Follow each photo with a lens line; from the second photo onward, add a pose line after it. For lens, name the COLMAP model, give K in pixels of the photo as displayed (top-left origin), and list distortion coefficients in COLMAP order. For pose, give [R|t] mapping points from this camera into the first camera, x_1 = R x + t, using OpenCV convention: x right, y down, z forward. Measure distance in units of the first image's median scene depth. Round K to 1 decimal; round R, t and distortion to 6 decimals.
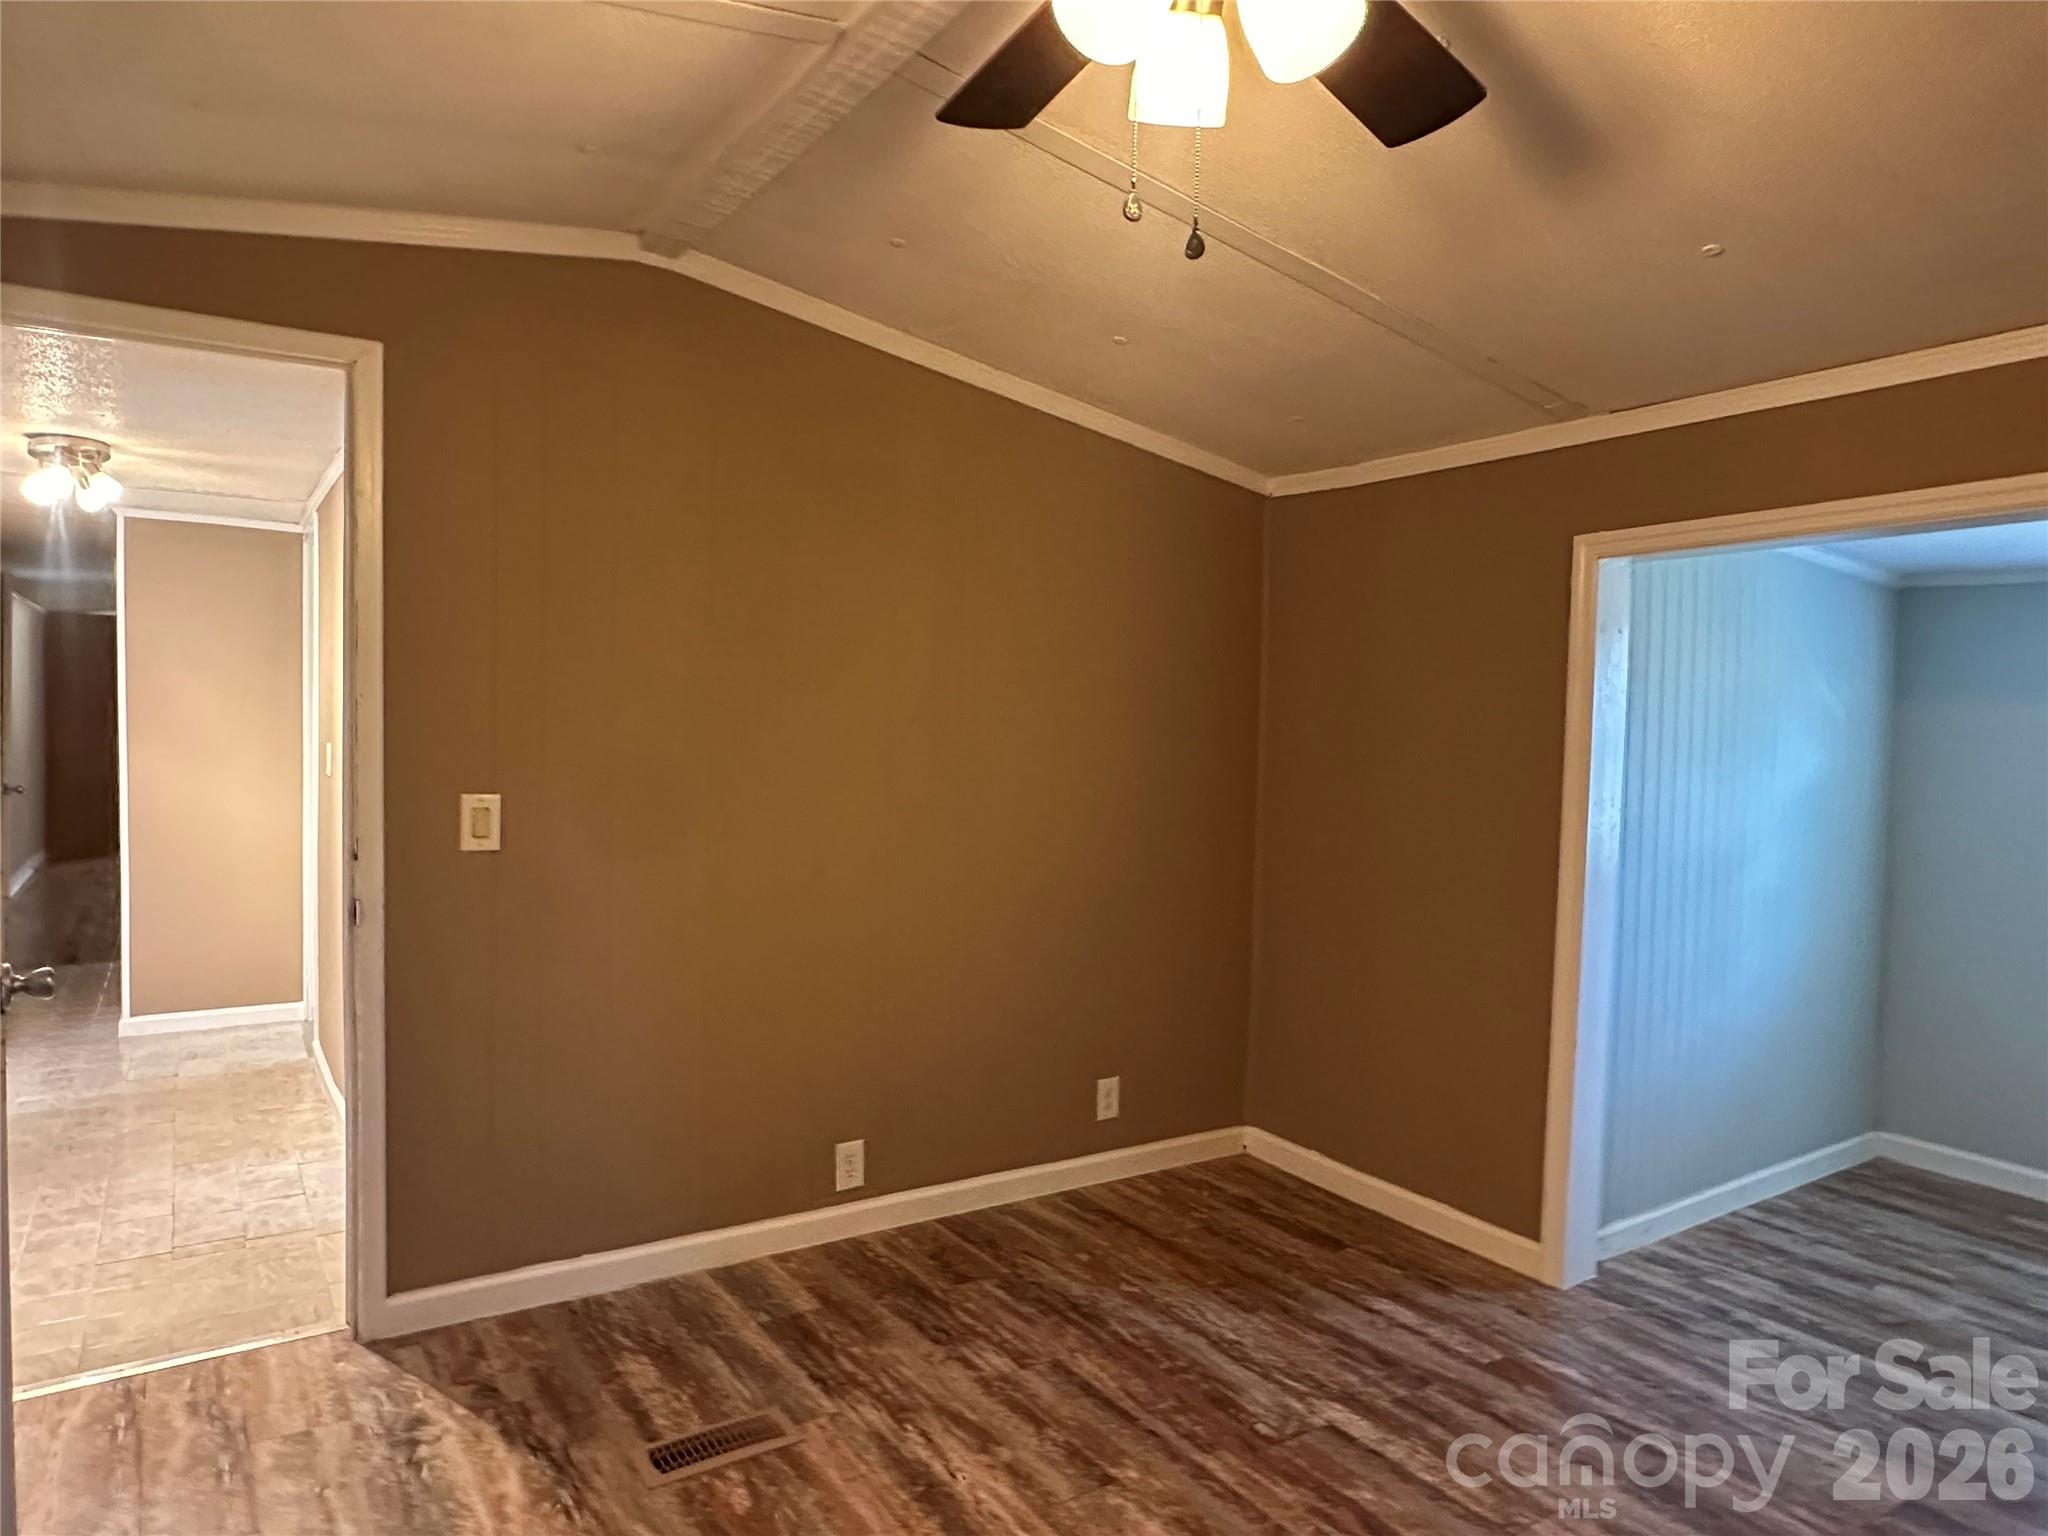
lens RADIAL K [[1264.9, 0, 1024.0], [0, 1264.9, 768.0], [0, 0, 1]] dist [-0.004004, -0.001735]
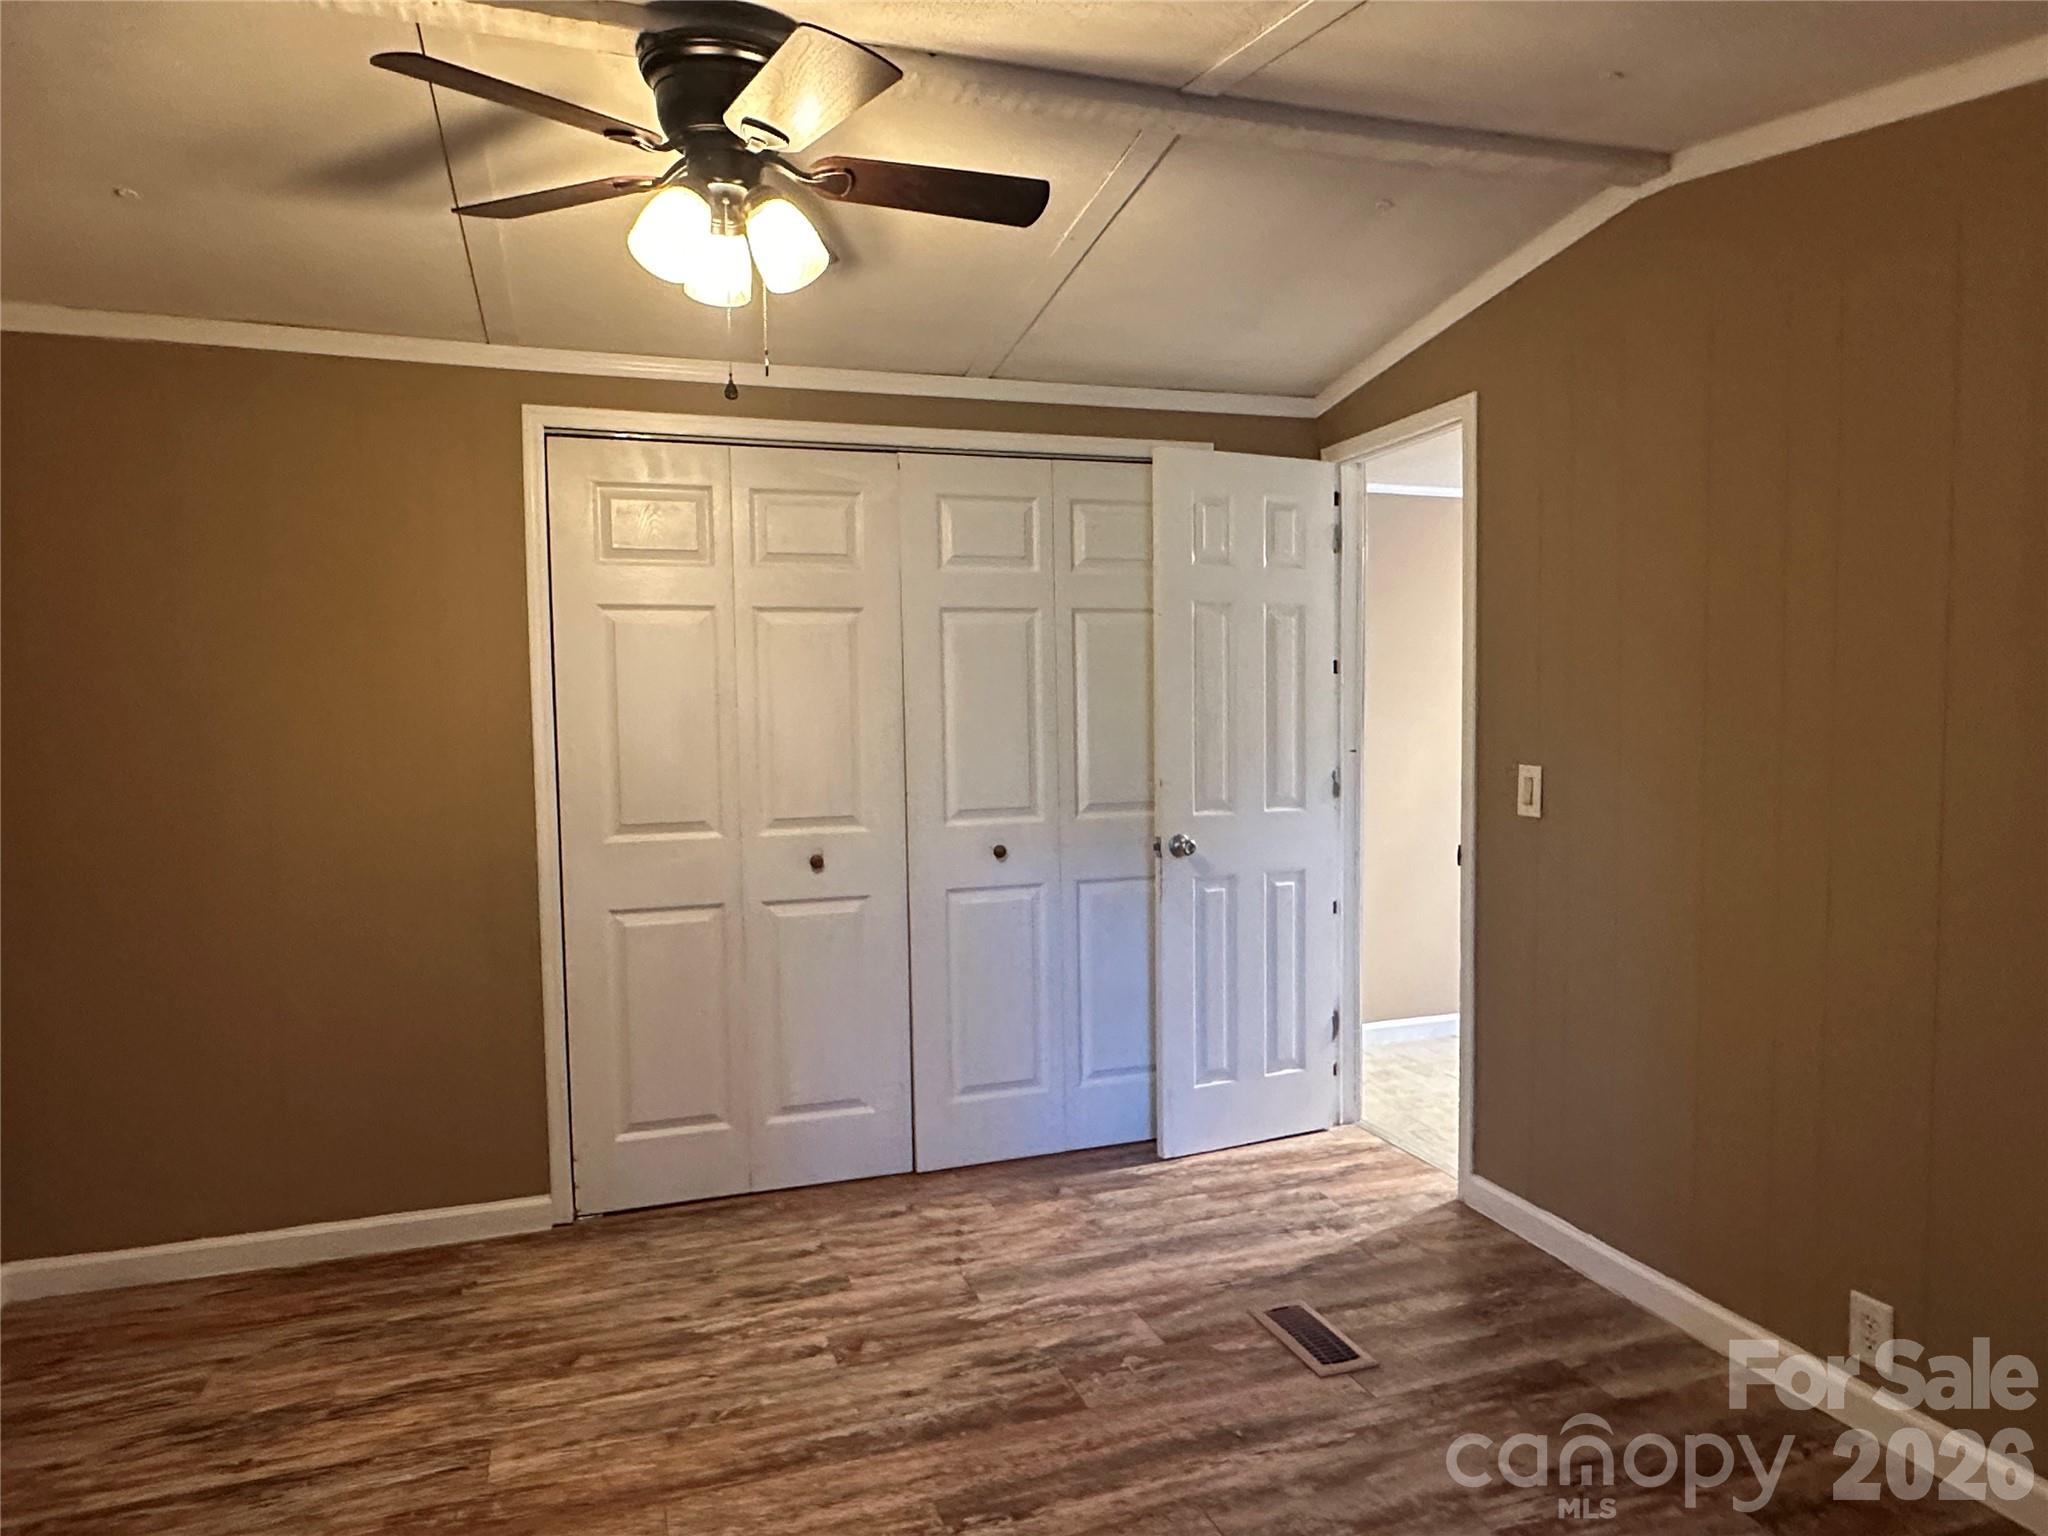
lens RADIAL K [[1264.9, 0, 1024.0], [0, 1264.9, 768.0], [0, 0, 1]] dist [-0.004004, -0.001735]
pose [[-0.256431, 0.031870, -0.966037, 0.859770], [-0.023351, 0.998960, 0.039154, -0.011507], [0.966281, 0.032598, -0.255420, 0.974473]]
